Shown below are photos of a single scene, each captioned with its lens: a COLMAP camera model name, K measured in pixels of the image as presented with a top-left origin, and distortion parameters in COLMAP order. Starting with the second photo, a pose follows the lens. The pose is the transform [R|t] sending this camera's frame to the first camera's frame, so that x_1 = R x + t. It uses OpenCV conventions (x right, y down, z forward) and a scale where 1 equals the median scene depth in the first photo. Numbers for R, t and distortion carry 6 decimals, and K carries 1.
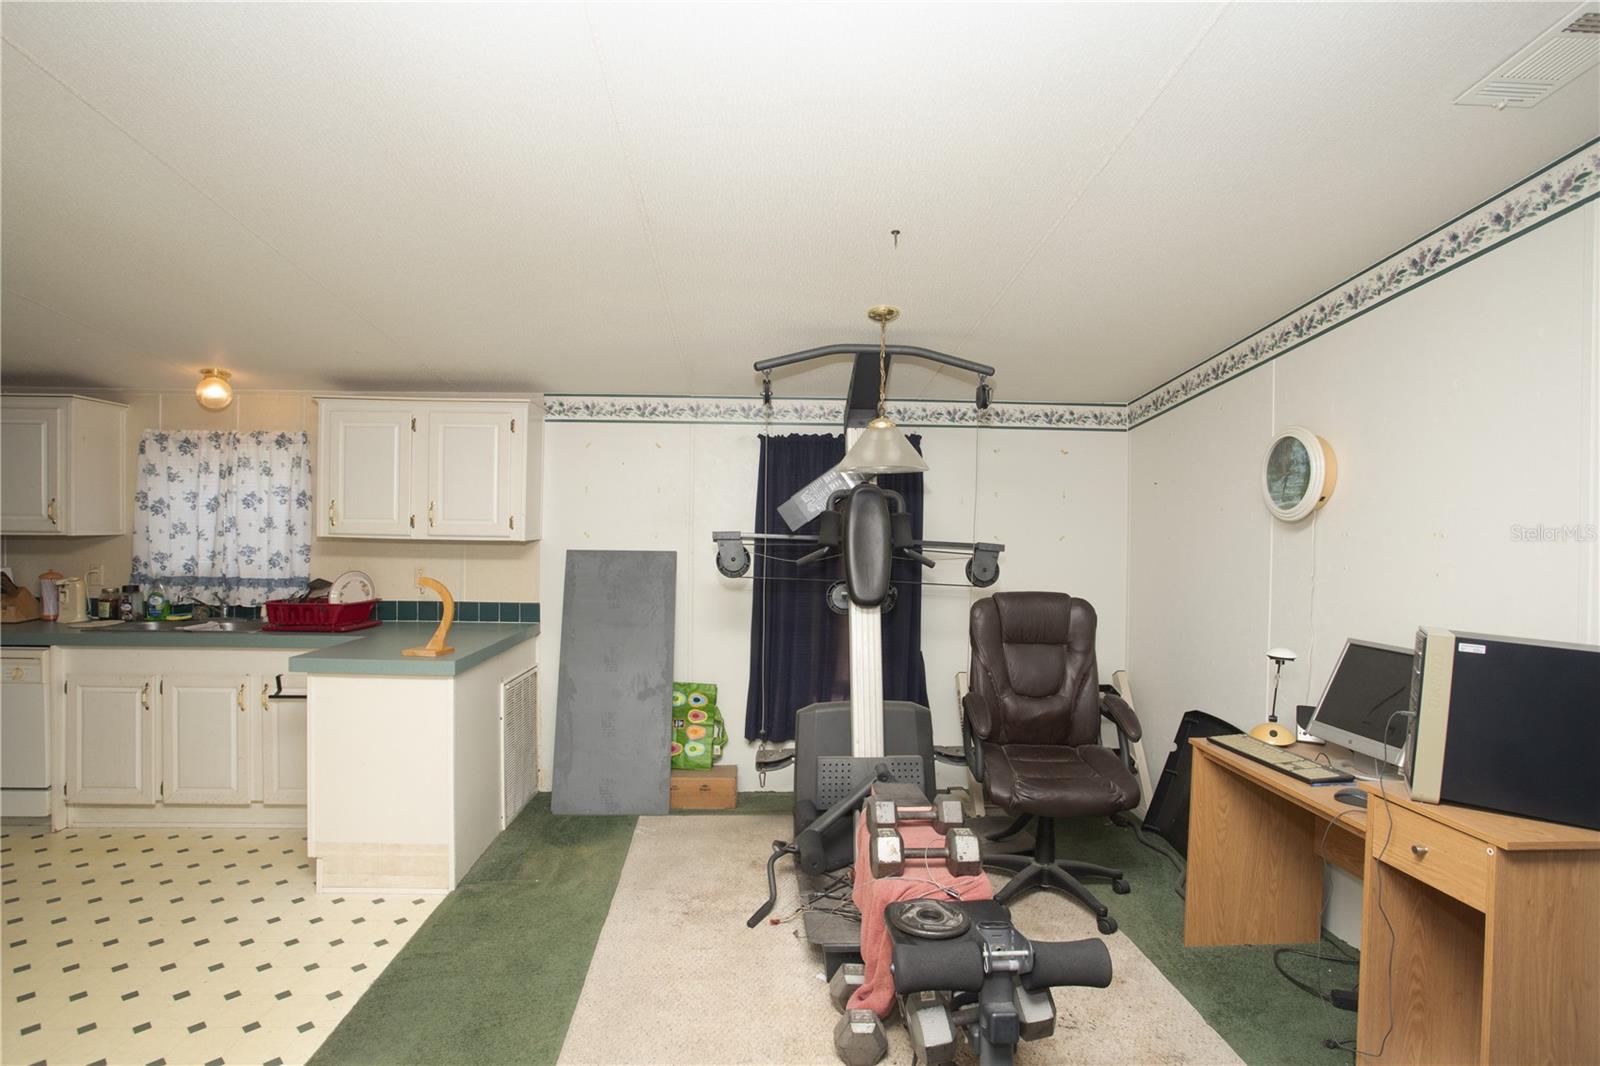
lens RADIAL K [[791.8, 0, 747.2], [0, 791.8, 535.5], [0, 0, 1]] dist [-0.028646, 0.001478]
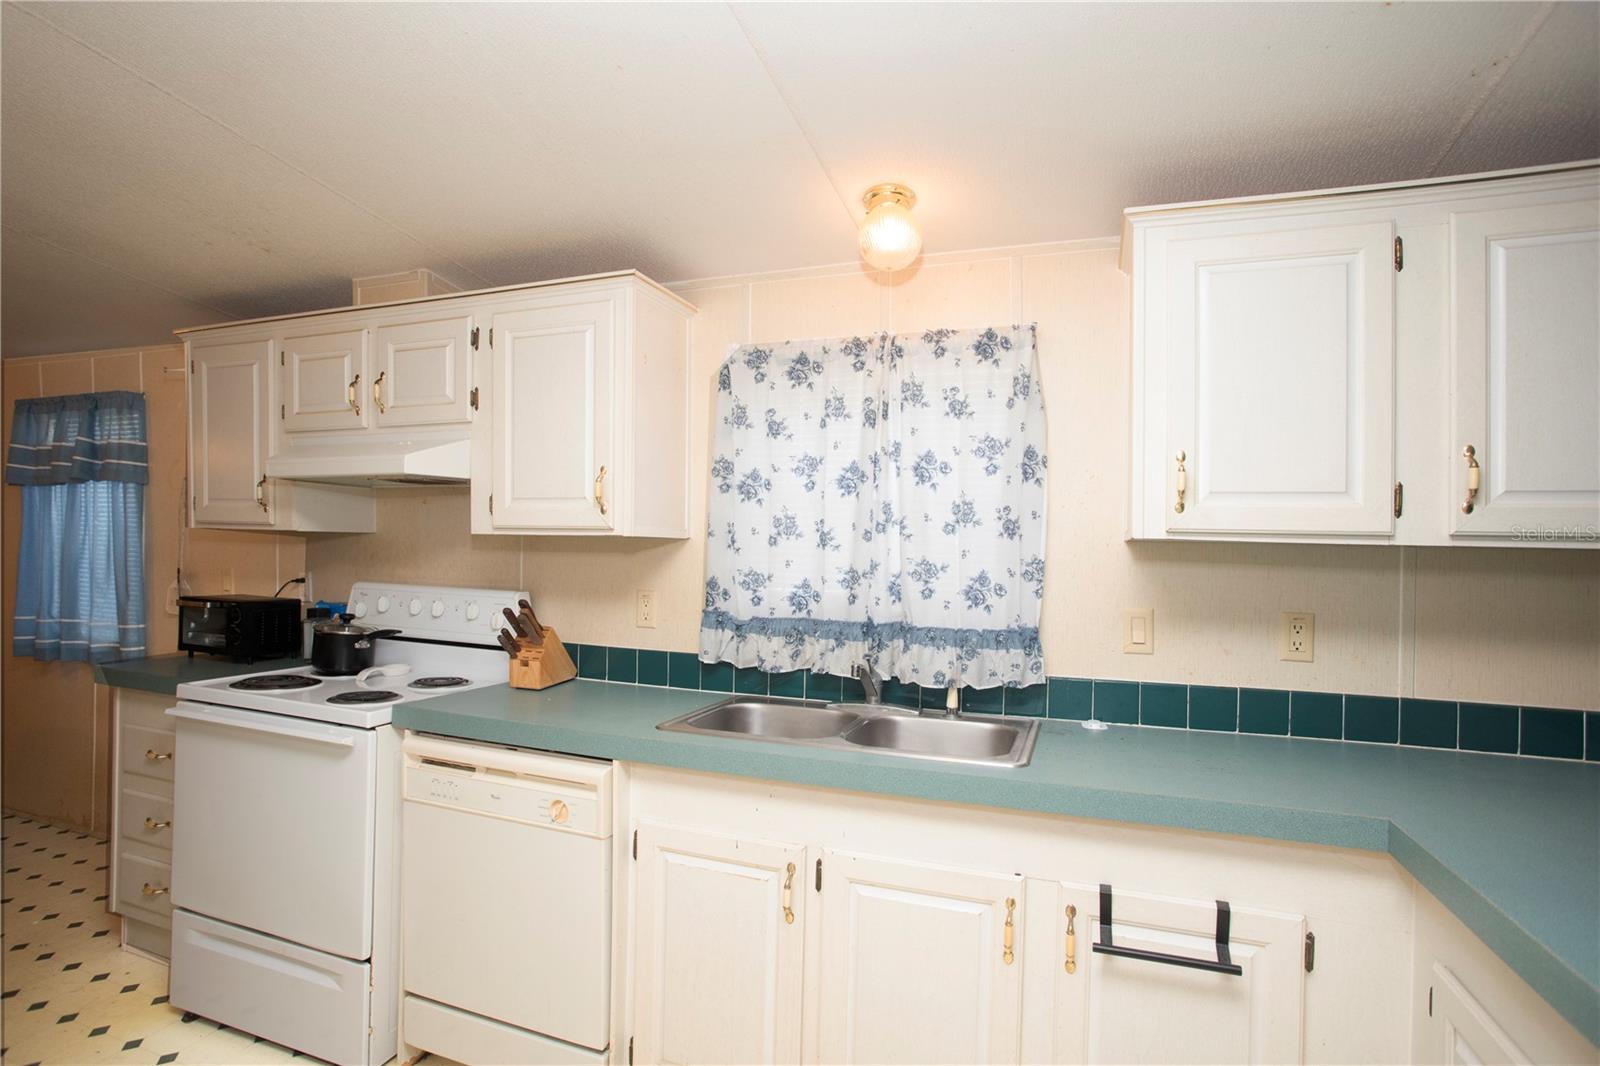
lens RADIAL K [[791.8, 0, 747.2], [0, 791.8, 535.5], [0, 0, 1]] dist [-0.028646, 0.001478]
pose [[0.915387, -0.001315, -0.402573, -0.538207], [-0.010922, 0.999545, -0.028101, 0.012557], [0.402427, 0.030120, 0.914957, 0.501874]]
